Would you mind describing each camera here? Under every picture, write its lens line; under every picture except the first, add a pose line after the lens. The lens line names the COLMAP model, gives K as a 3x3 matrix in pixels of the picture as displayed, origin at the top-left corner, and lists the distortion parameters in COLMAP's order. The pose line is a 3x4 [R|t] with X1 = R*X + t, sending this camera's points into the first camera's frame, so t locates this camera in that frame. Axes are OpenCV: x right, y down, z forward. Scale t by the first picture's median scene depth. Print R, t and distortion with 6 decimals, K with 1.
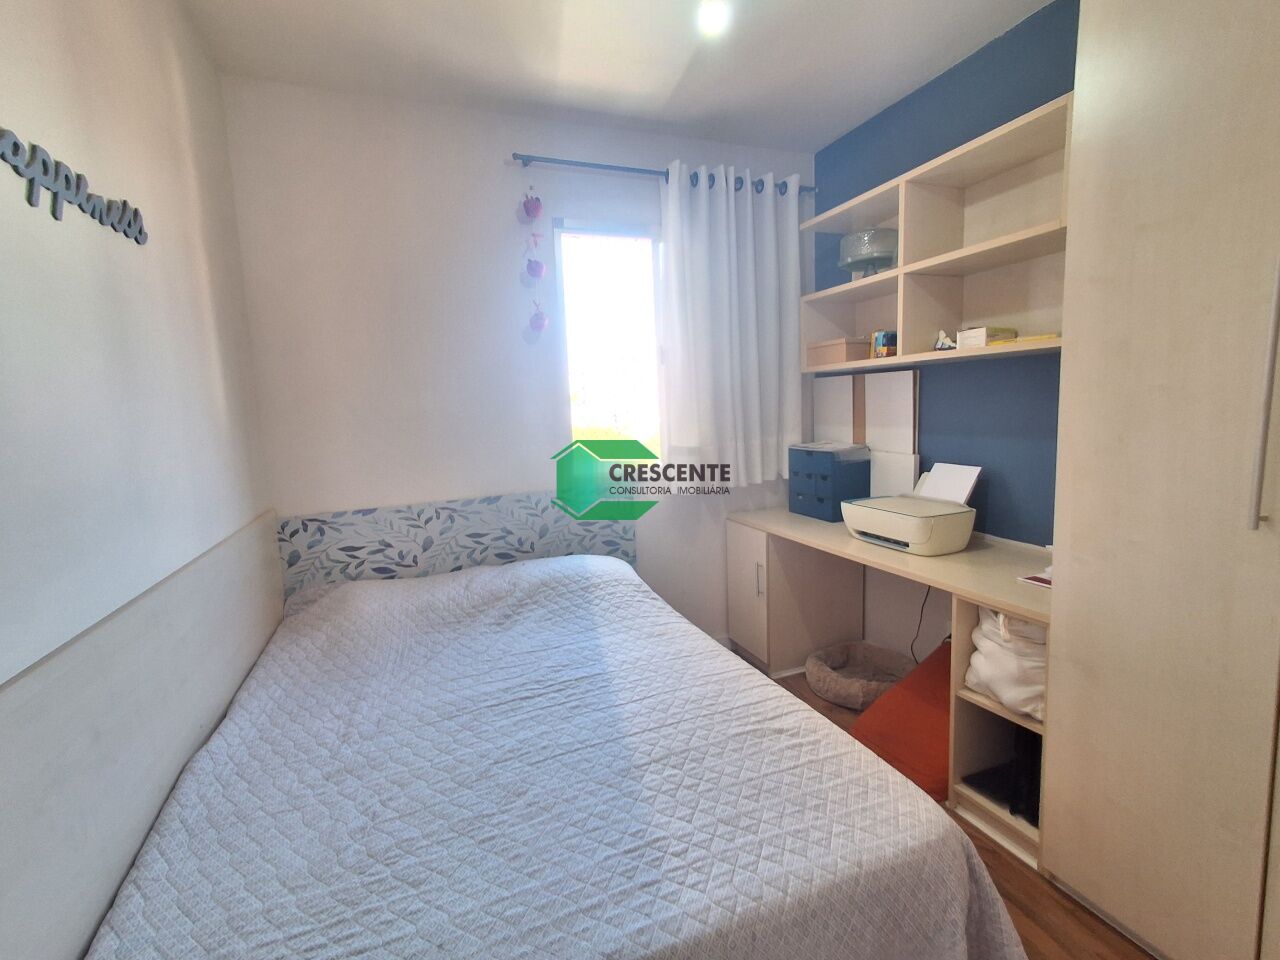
lens RADIAL K [[608.4, 0, 640.0], [0, 608.4, 480.0], [0, 0, 1]] dist [0.013238, 0.000685]
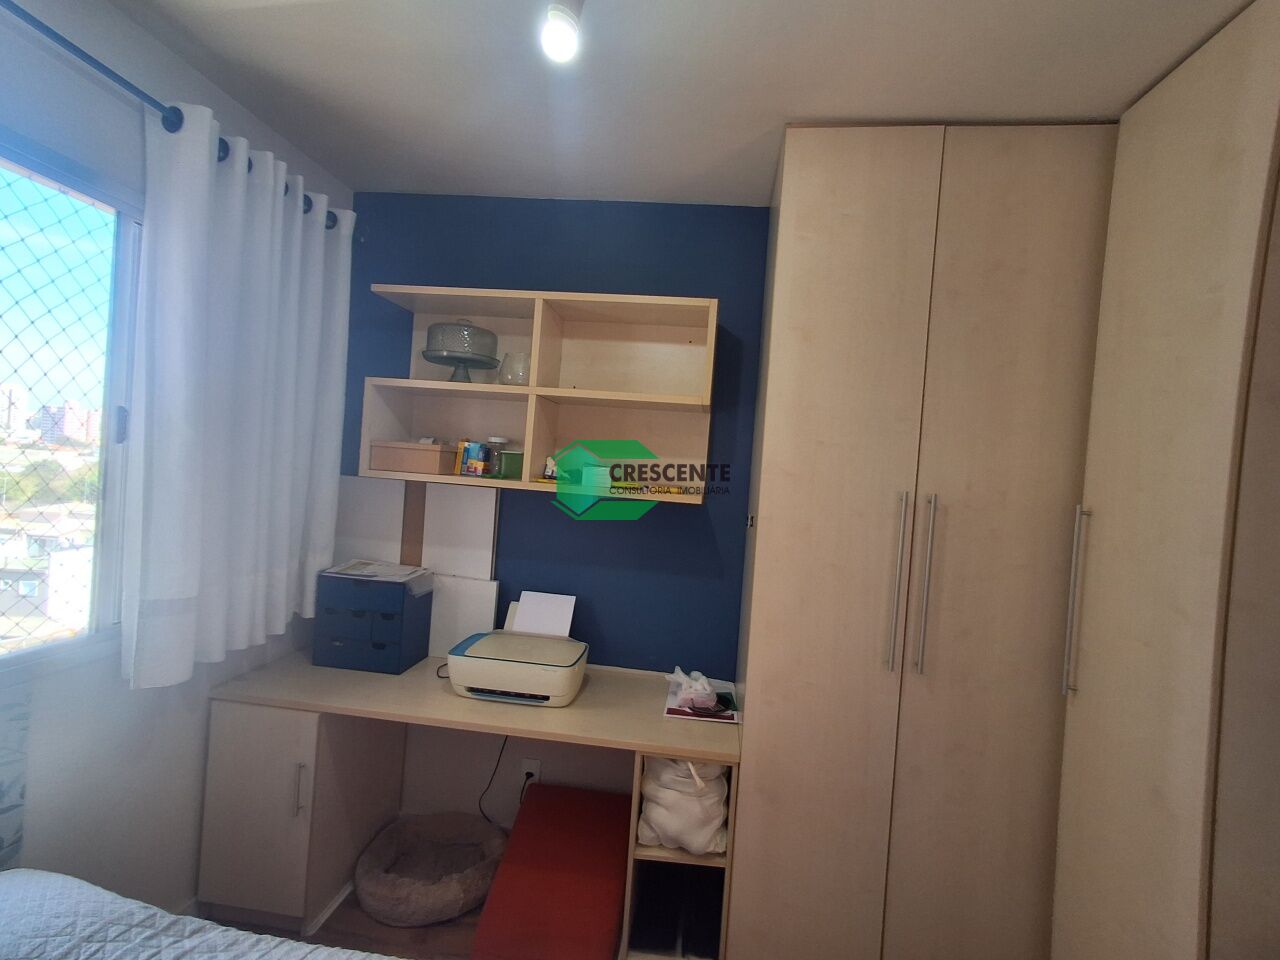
lens RADIAL K [[608.4, 0, 640.0], [0, 608.4, 480.0], [0, 0, 1]] dist [0.013238, 0.000685]
pose [[0.455931, 0.054057, 0.888372, -0.265351], [0.017323, 0.997426, -0.069584, -0.126796], [-0.889847, 0.047114, 0.453821, 0.399091]]
